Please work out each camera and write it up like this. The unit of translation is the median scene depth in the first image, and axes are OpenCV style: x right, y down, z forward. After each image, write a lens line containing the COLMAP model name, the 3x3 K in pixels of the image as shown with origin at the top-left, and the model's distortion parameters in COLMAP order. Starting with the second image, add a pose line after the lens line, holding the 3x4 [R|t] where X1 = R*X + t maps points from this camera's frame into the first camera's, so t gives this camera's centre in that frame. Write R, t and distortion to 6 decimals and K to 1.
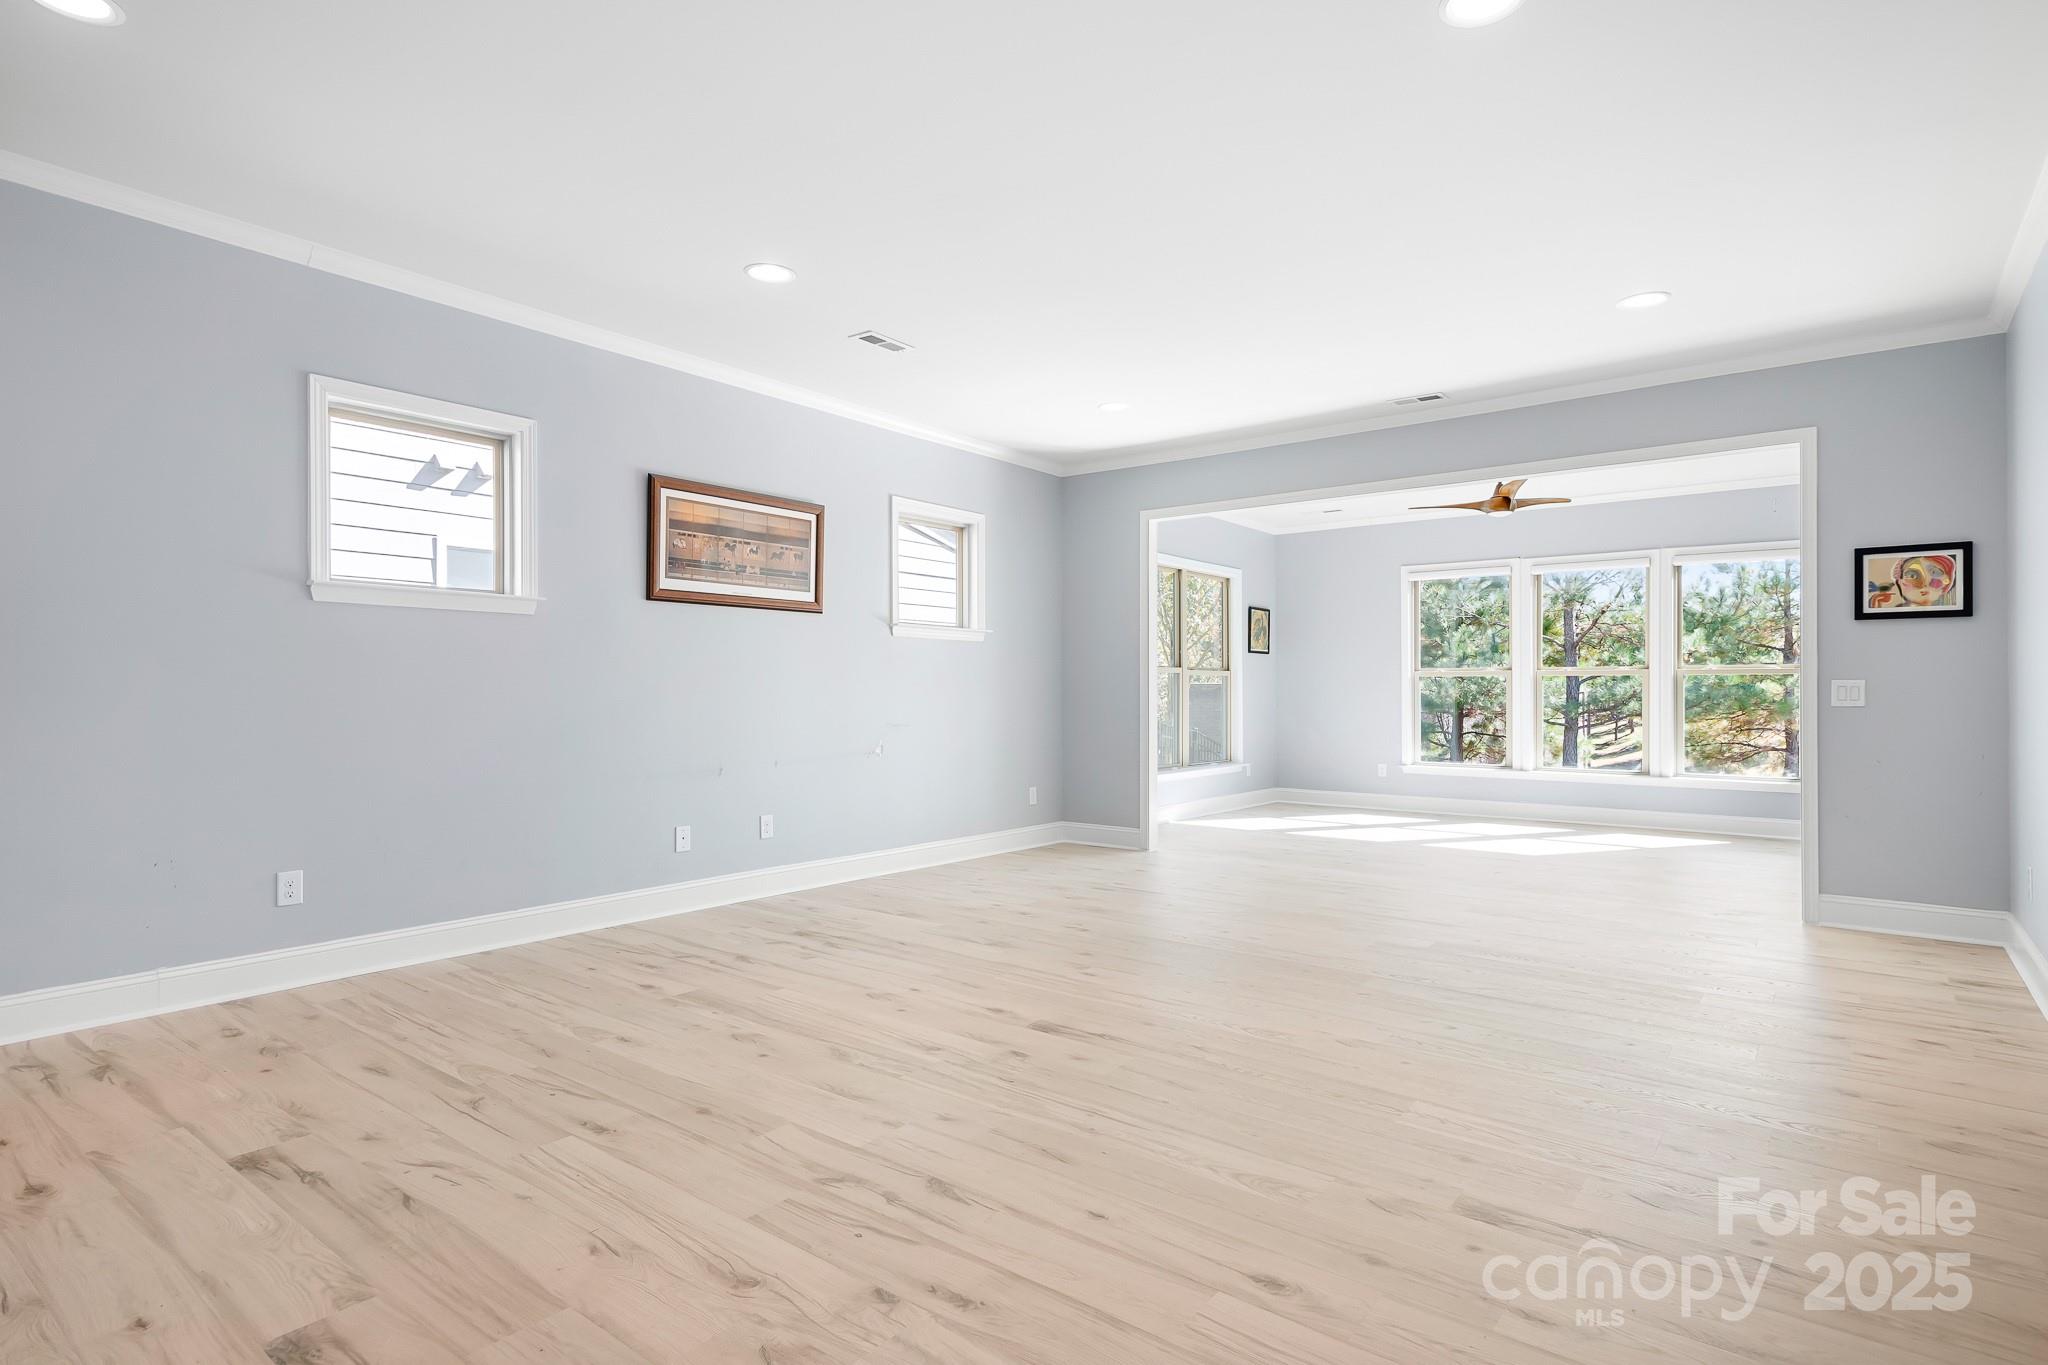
lens RADIAL K [[1076.6, 0, 1021.8], [0, 1076.6, 677.8], [0, 0, 1]] dist [0.021525, -0.001584]
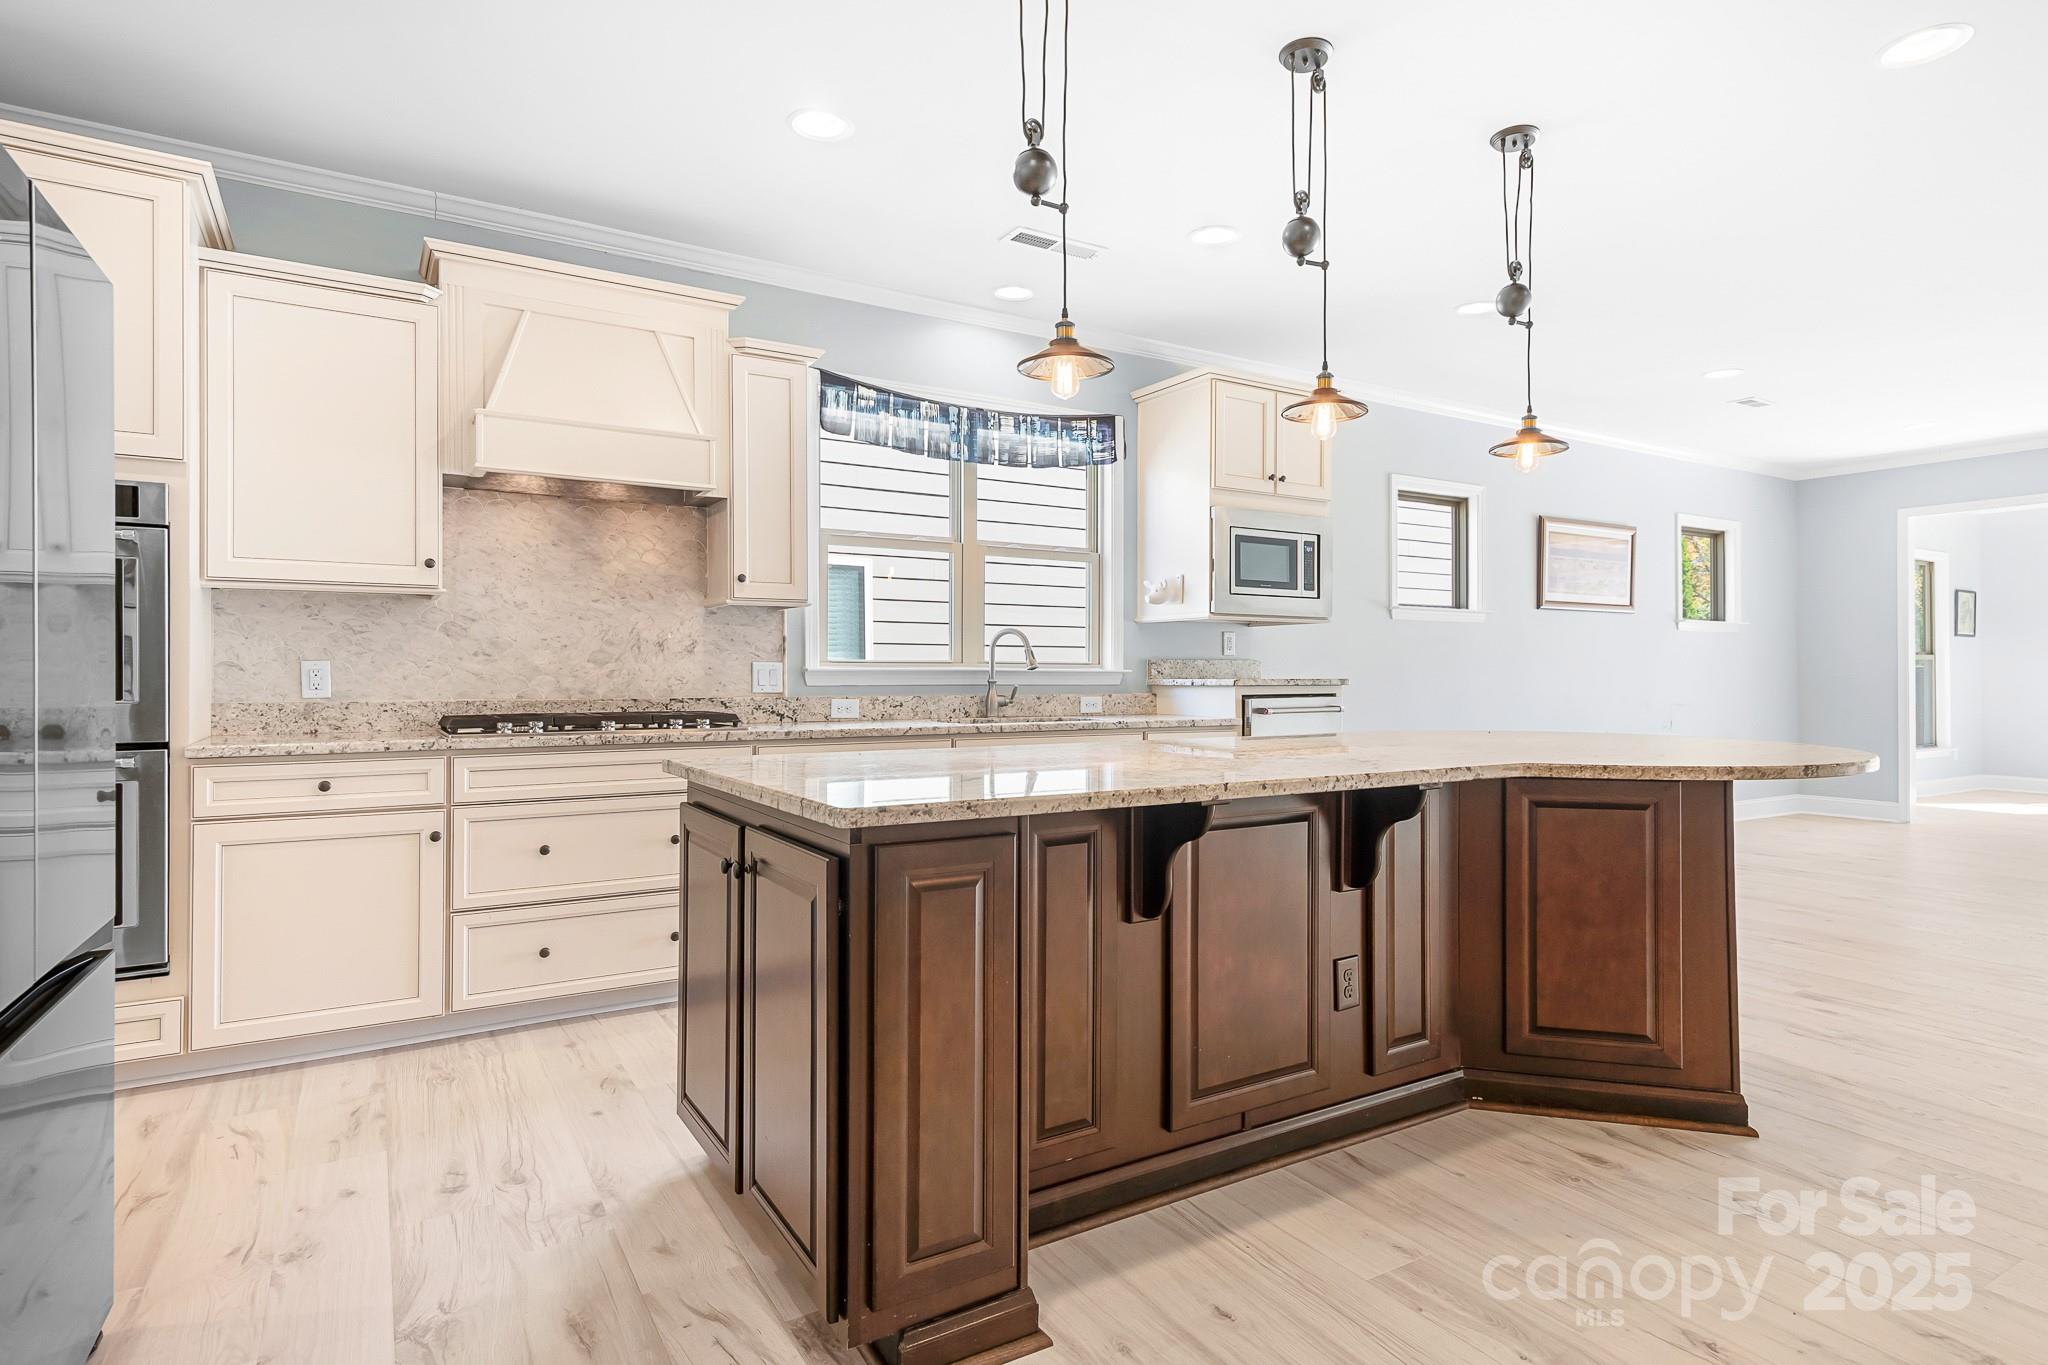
lens RADIAL K [[1076.6, 0, 1021.8], [0, 1076.6, 677.8], [0, 0, 1]] dist [0.021525, -0.001584]
pose [[0.930447, 0.001544, -0.366424, -0.430277], [0.004455, 0.999870, 0.015526, -0.009115], [0.366400, -0.016079, 0.930318, -0.481117]]
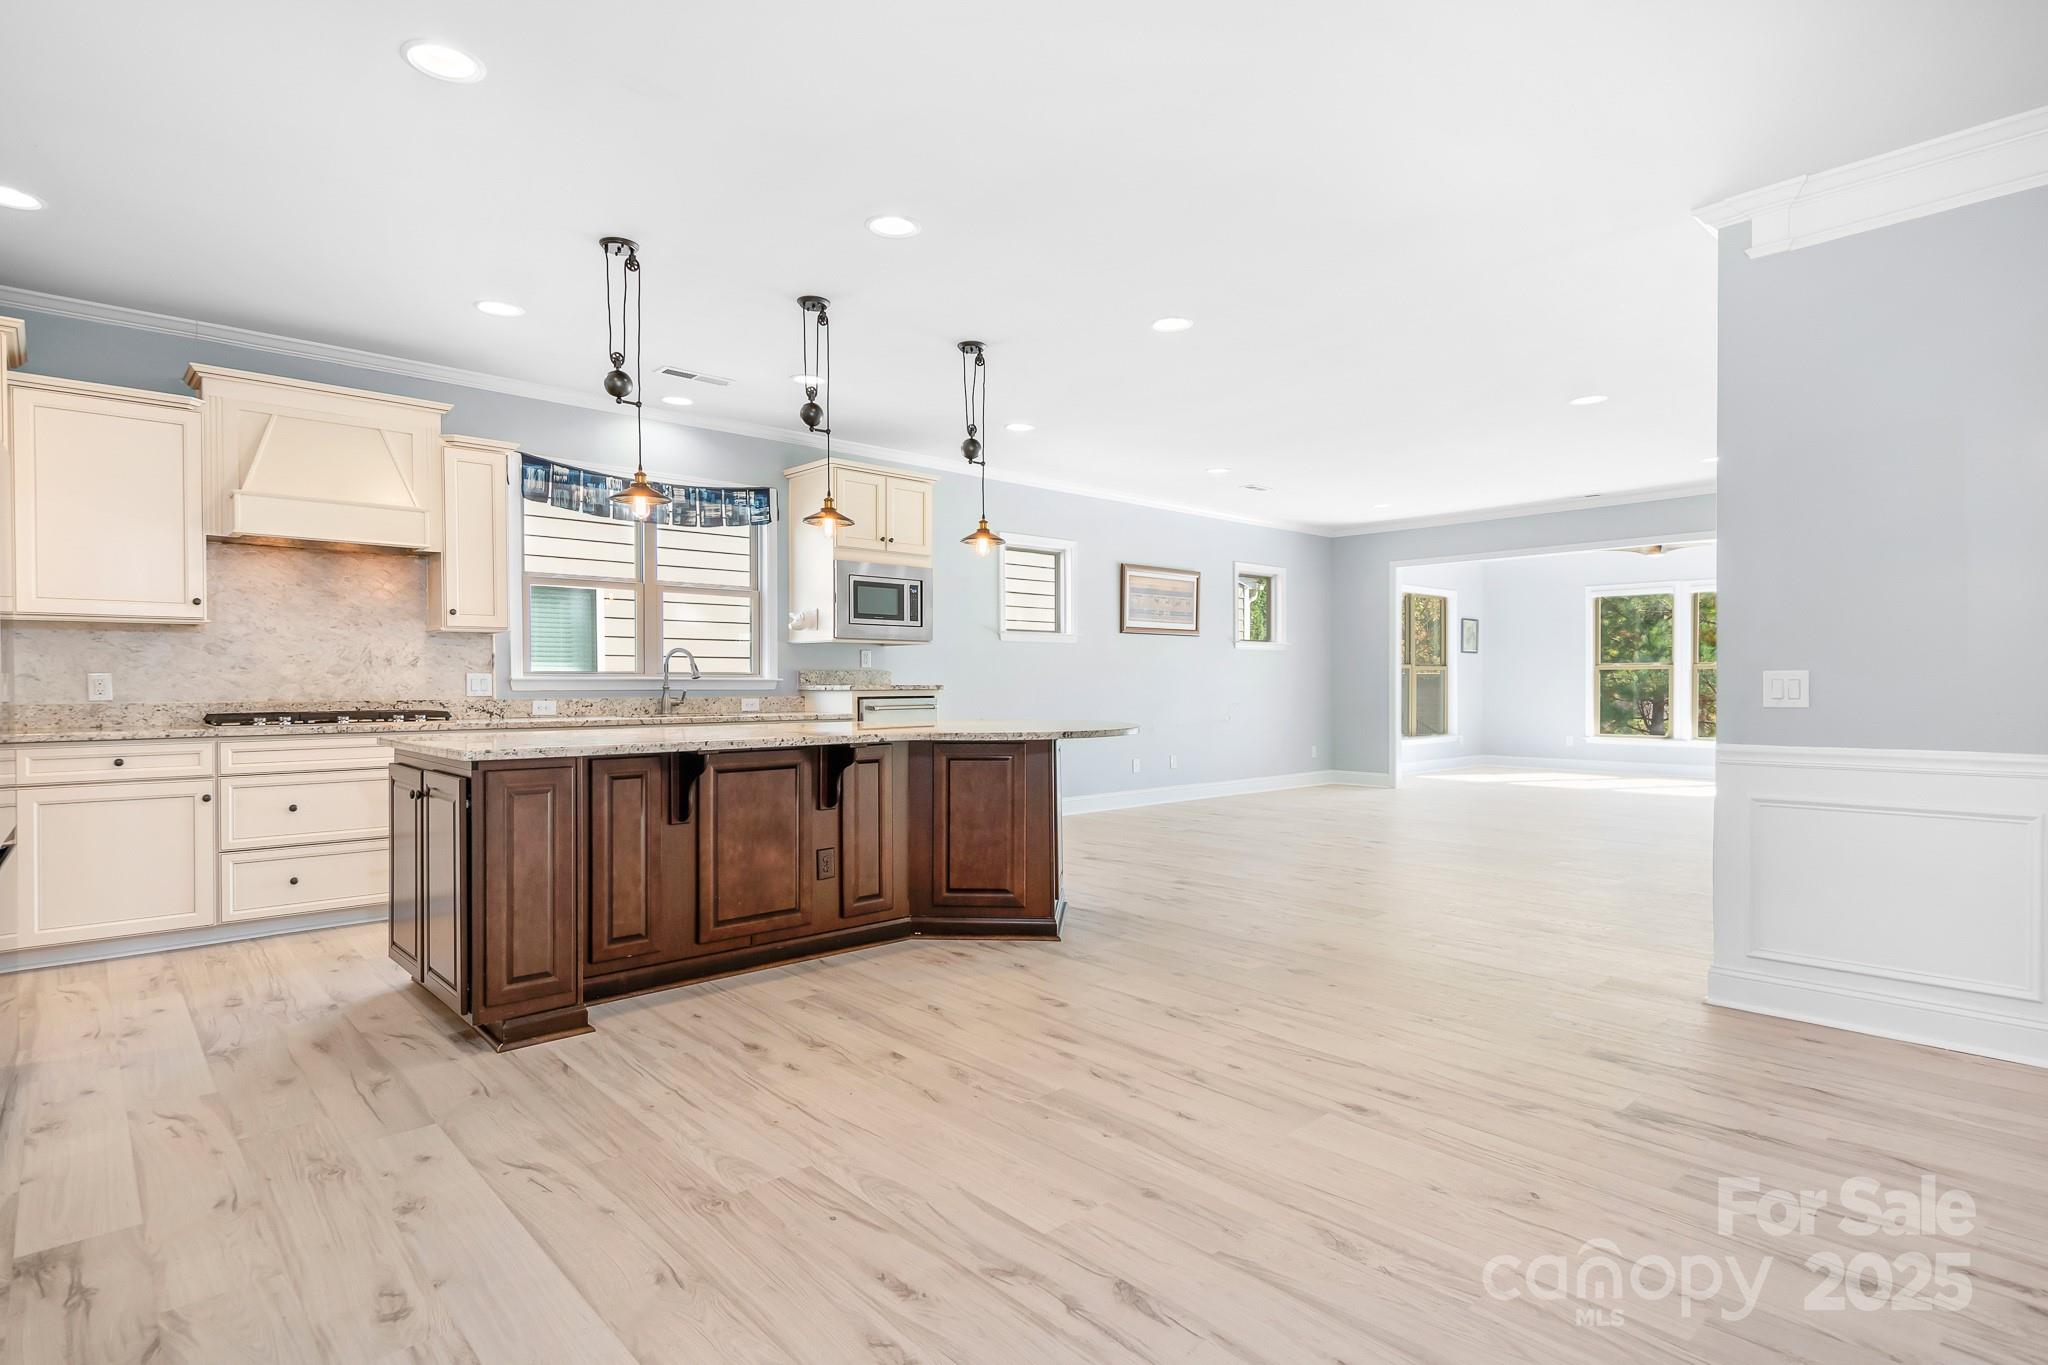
lens RADIAL K [[1039.6, 0, 1027.3], [0, 1039.6, 697.8], [0, 0, 1]] dist [0.010910, -0.002617]
pose [[0.984817, 0.001999, -0.173583, -0.187644], [0.003062, 0.999578, 0.028886, -0.013030], [0.173567, -0.028979, 0.984396, -0.725152]]
